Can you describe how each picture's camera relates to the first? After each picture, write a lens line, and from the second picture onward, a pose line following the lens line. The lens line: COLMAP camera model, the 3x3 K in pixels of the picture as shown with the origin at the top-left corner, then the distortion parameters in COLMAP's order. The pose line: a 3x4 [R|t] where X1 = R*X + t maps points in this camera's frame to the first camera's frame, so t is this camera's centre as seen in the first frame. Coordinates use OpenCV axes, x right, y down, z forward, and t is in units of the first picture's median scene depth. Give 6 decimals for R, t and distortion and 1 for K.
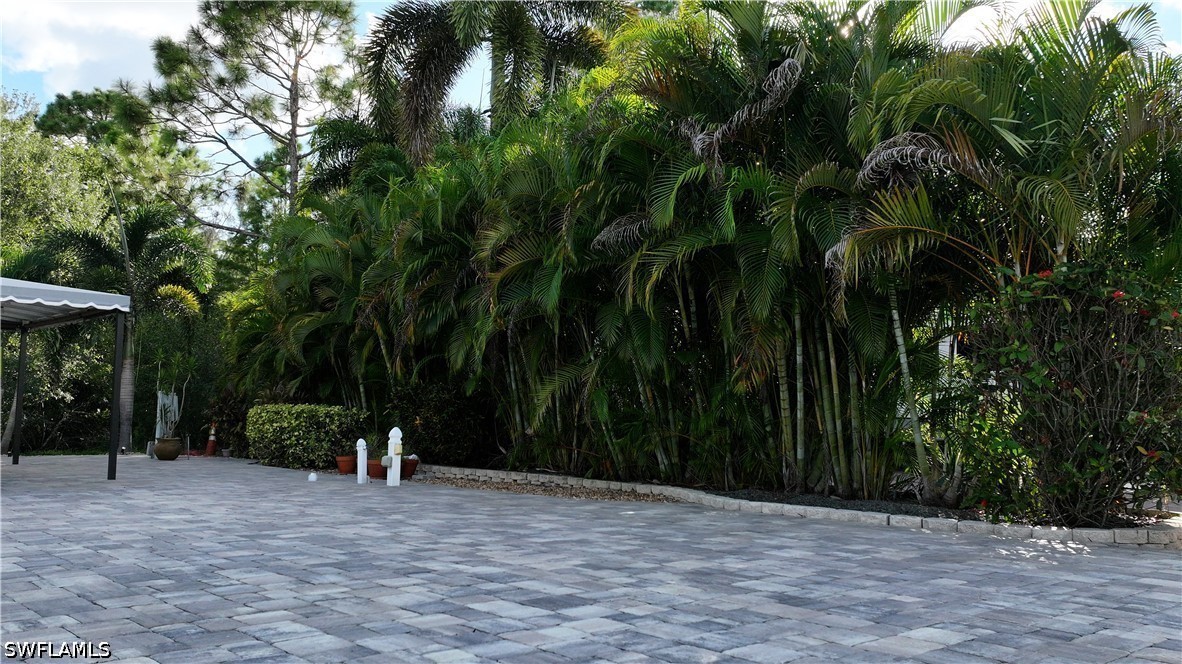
lens RADIAL K [[977.7, 0, 593.4], [0, 977.7, 339.6], [0, 0, 1]] dist [0.021234, -0.026356]
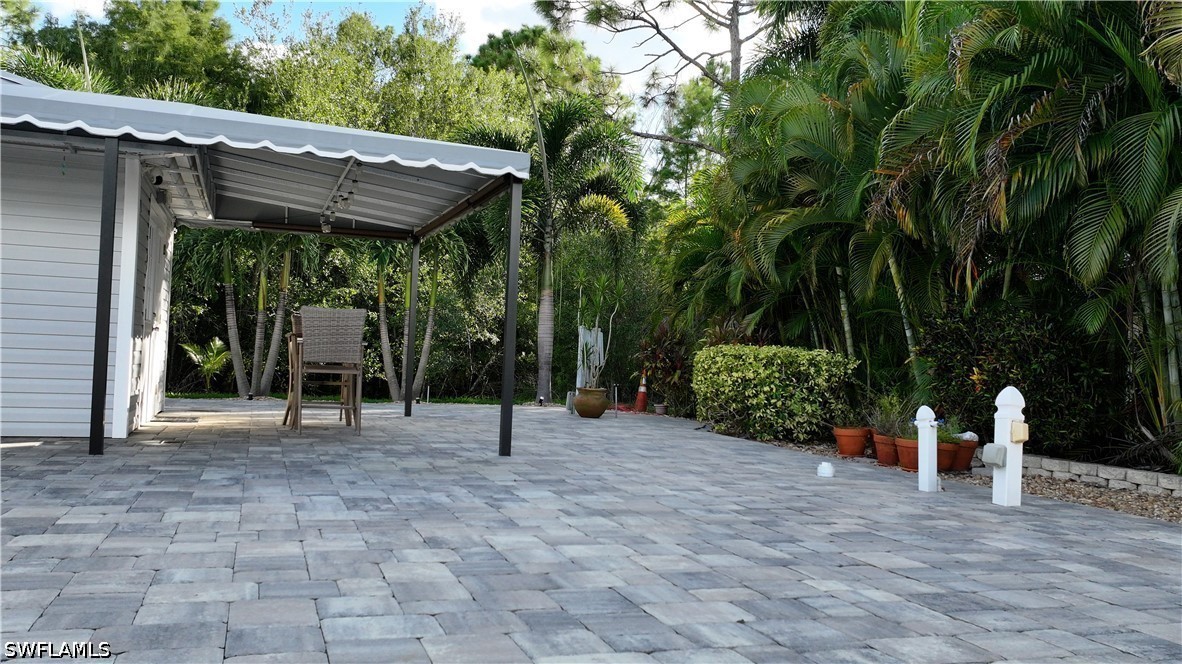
lens RADIAL K [[977.7, 0, 593.5], [0, 977.7, 337.1], [0, 0, 1]] dist [0.021234, -0.026356]
pose [[0.917407, 0.013945, -0.397707, -0.142729], [0.003446, 0.999070, 0.042980, 0.030832], [0.397936, -0.040801, 0.916505, 0.334700]]
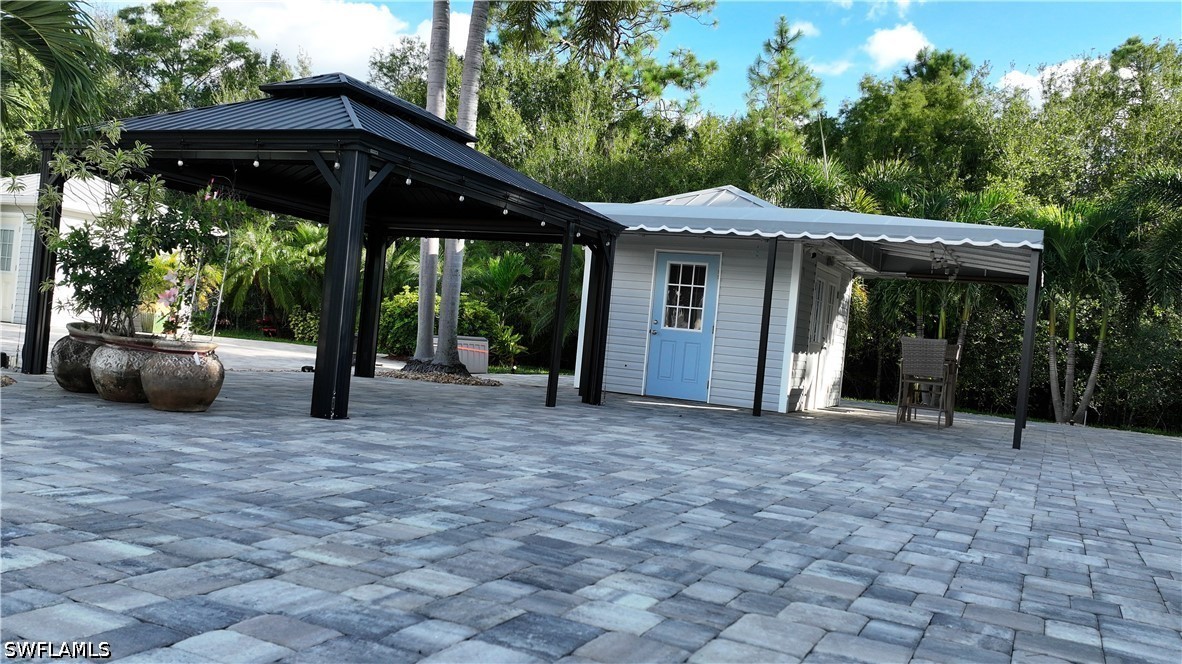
lens RADIAL K [[977.7, 0, 593.9], [0, 977.7, 336.3], [0, 0, 1]] dist [0.021234, -0.026356]
pose [[0.380388, 0.026544, -0.924446, 0.105856], [-0.017897, 0.999612, 0.021338, 0.024598], [0.924654, 0.008428, 0.380716, 0.246045]]
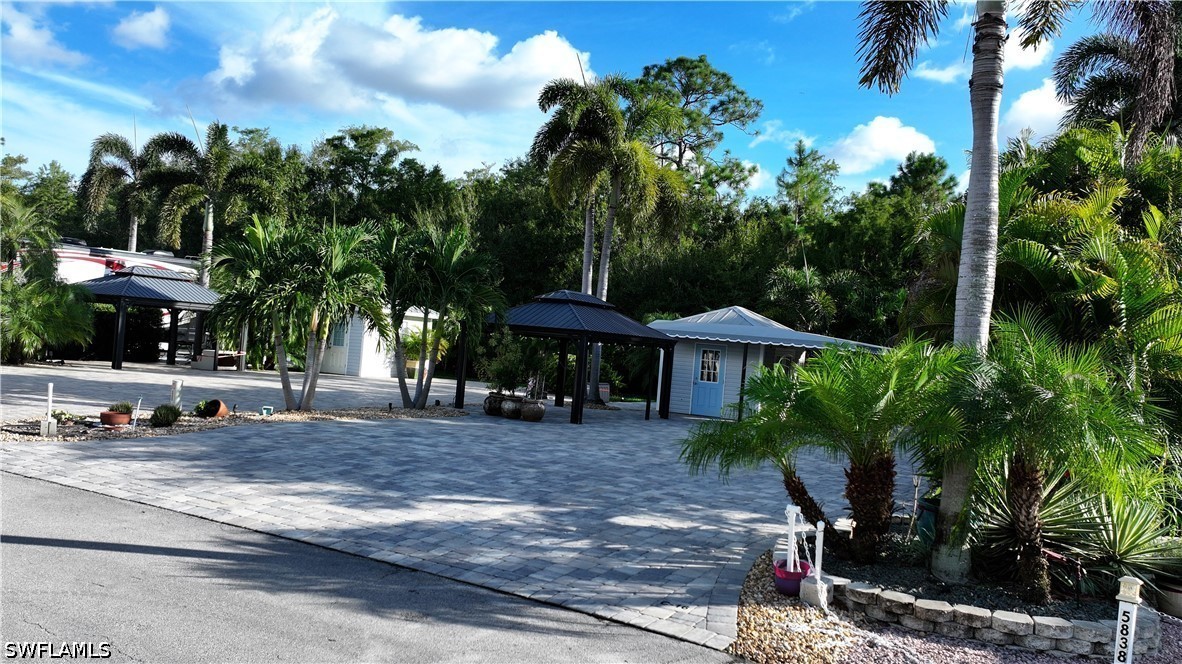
lens RADIAL K [[977.7, 0, 593.6], [0, 977.7, 339.7], [0, 0, 1]] dist [0.021234, -0.026356]
pose [[0.305900, 0.013646, -0.951966, 0.875058], [-0.006385, 0.999904, 0.012281, -0.052861], [0.952042, 0.002321, 0.305958, -0.060689]]
